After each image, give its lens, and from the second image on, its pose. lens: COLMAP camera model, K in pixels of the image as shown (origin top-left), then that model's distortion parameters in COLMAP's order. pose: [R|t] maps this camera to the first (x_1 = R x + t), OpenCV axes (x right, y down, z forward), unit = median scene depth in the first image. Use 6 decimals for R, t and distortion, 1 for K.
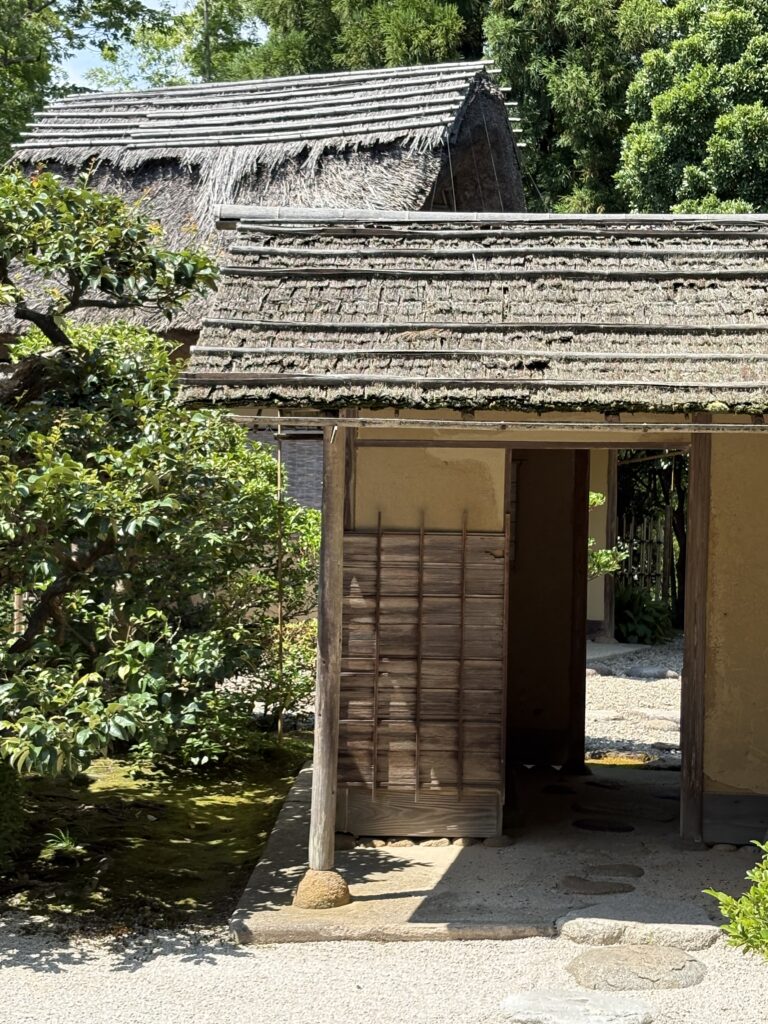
lens RADIAL K [[1954.0, 0, 384.0], [0, 1954.0, 512.0], [0, 0, 1]] dist [0.272815, 0.127761]
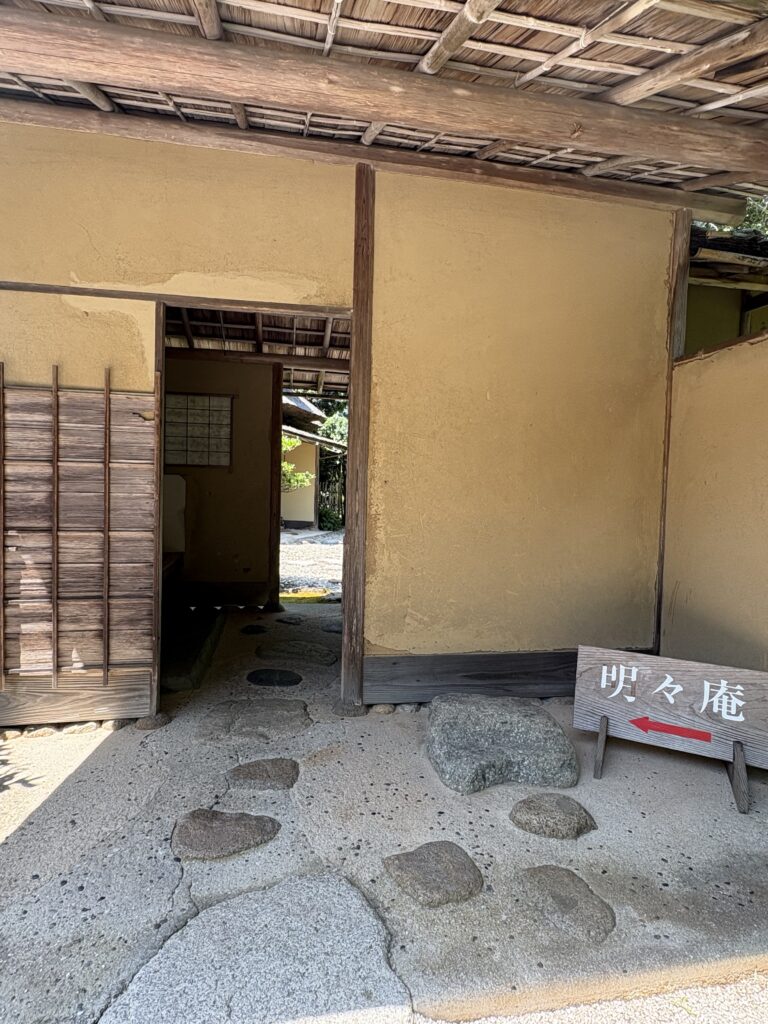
lens RADIAL K [[570.0, 0, 384.0], [0, 570.0, 512.0], [0, 0, 1]] dist [-0.023325, 0.000139]
pose [[0.976074, -0.006399, 0.217345, 0.108458], [0.000290, 0.999604, 0.028127, 0.059134], [-0.217439, -0.027391, 0.975690, 0.713885]]
